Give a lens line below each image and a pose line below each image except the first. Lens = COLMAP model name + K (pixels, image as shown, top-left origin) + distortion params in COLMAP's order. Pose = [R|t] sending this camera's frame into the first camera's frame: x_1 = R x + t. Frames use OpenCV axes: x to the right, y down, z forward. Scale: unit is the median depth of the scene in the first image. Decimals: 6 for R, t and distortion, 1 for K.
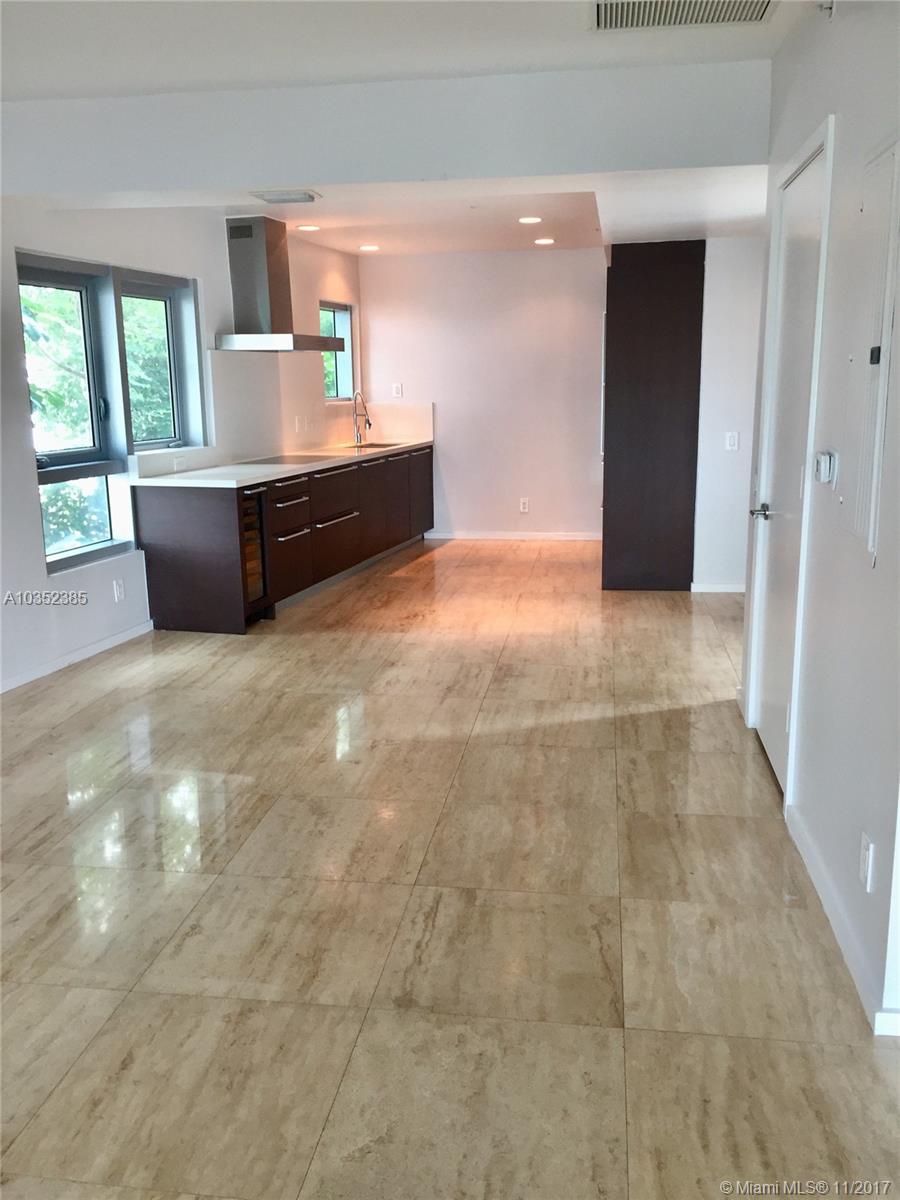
lens RADIAL K [[1021.2, 0, 458.0], [0, 1021.2, 600.4], [0, 0, 1]] dist [0.093801, -0.132938]
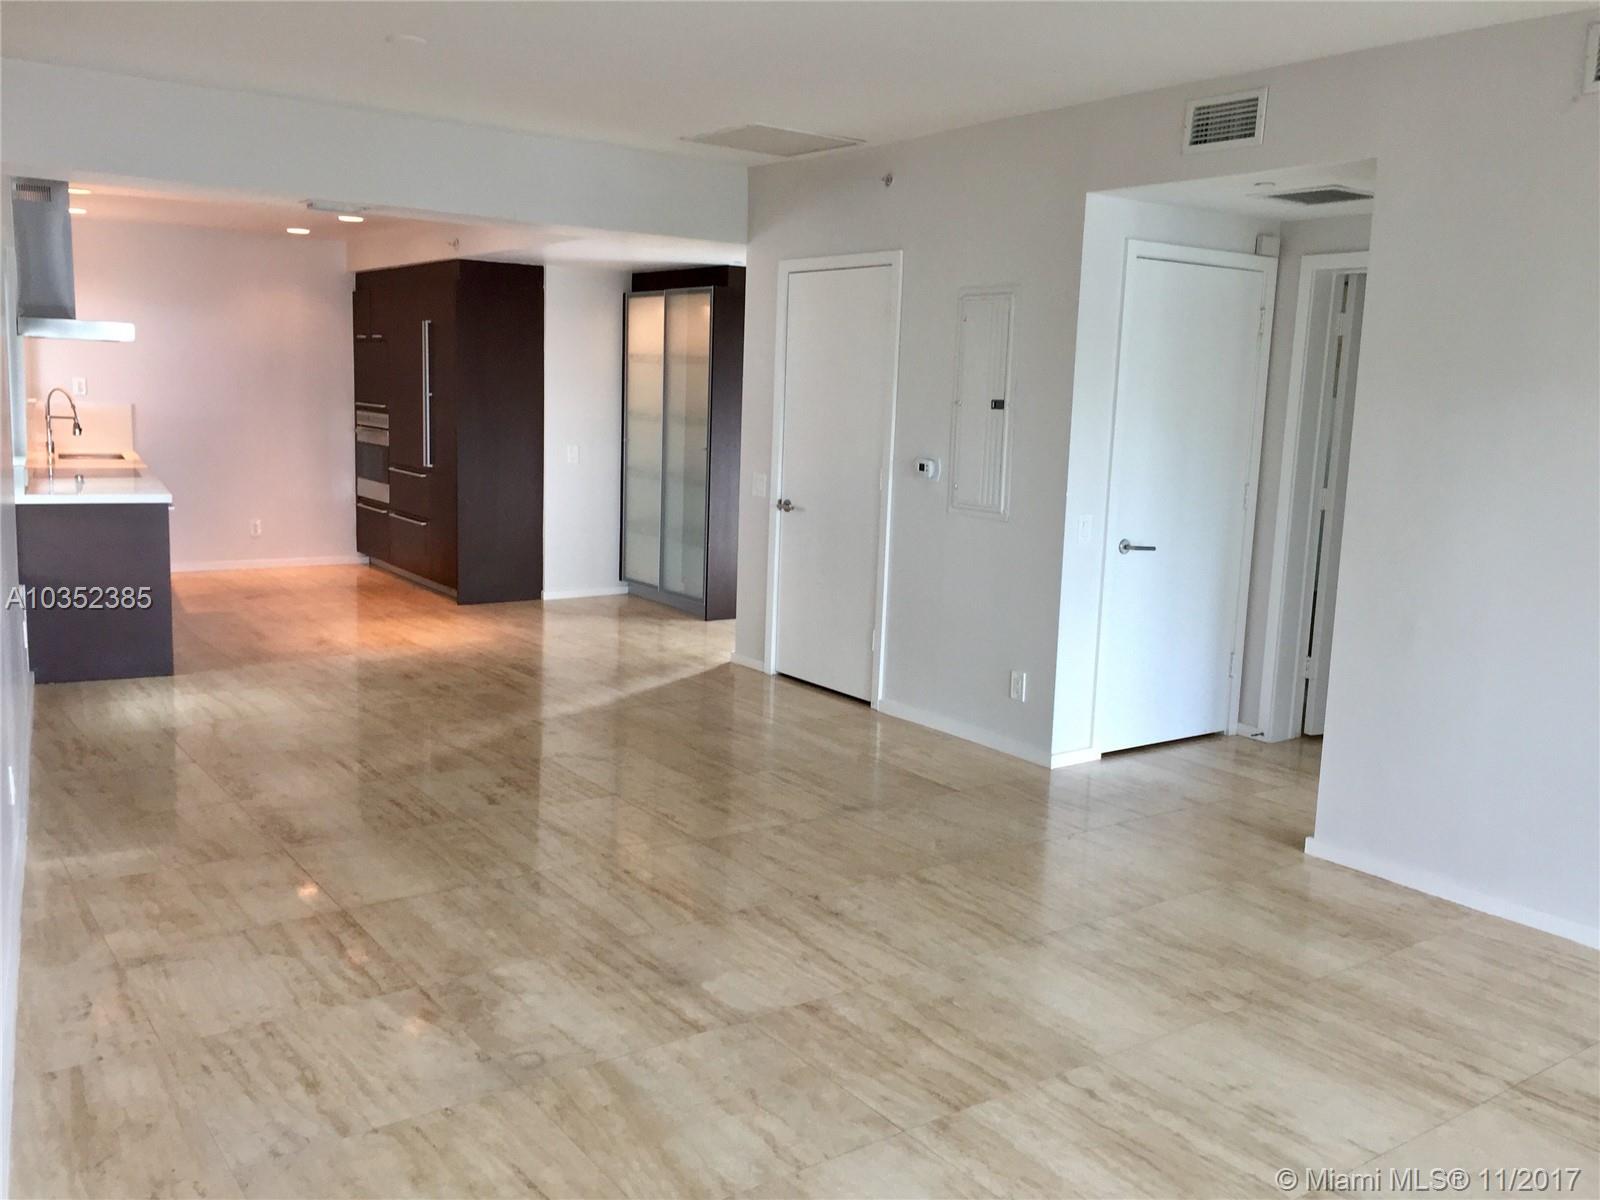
lens RADIAL K [[1361.6, 0, 796.6], [0, 1361.6, 594.5], [0, 0, 1]] dist [0.093801, -0.132938]
pose [[0.717772, -0.066530, 0.693092, -0.779958], [0.105082, 0.994374, -0.013374, 0.045655], [-0.688303, 0.082432, 0.720725, -0.232515]]
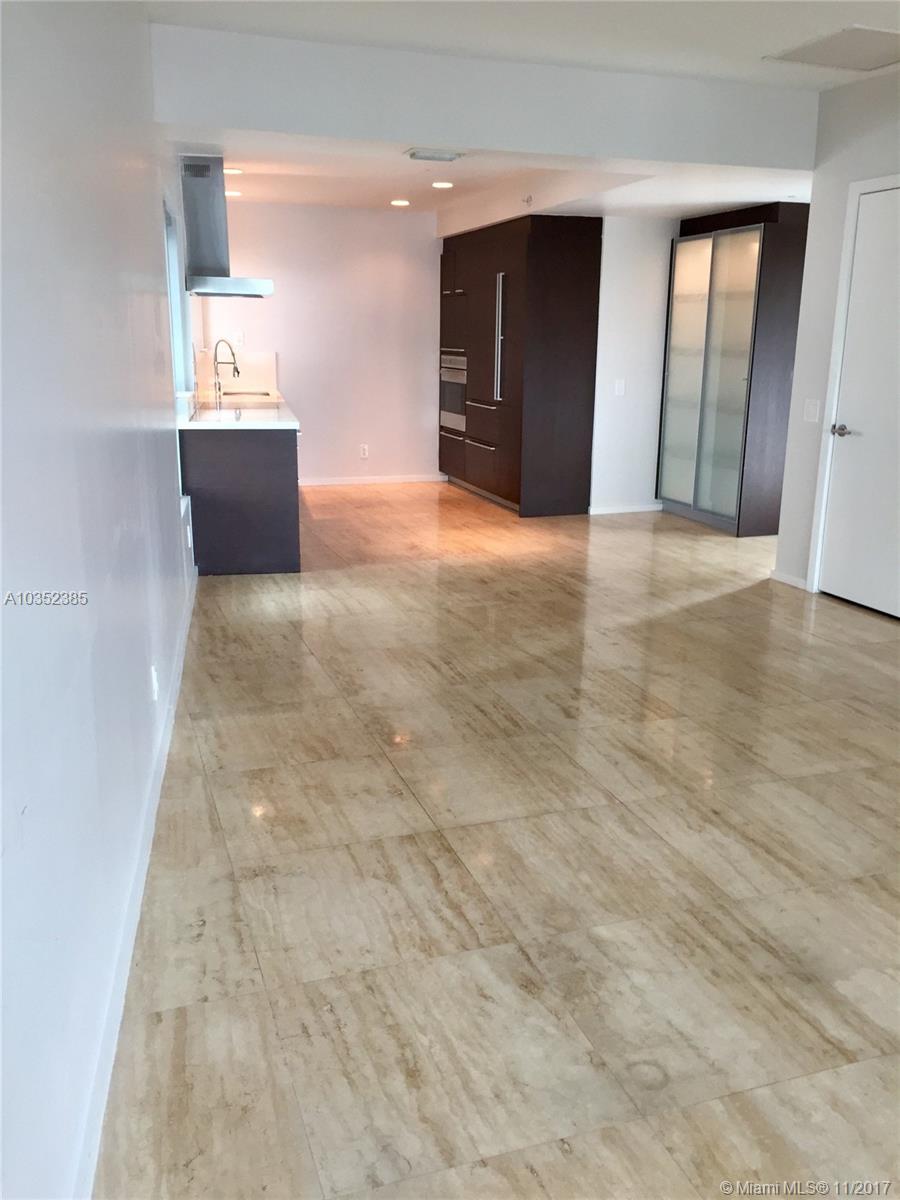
lens RADIAL K [[1021.2, 0, 458.0], [0, 1021.2, 600.4], [0, 0, 1]] dist [0.093801, -0.132938]
pose [[0.884397, -0.092621, 0.457453, -0.676769], [0.076415, 0.995621, 0.053850, 0.022619], [-0.460437, -0.012669, 0.887602, 0.008647]]
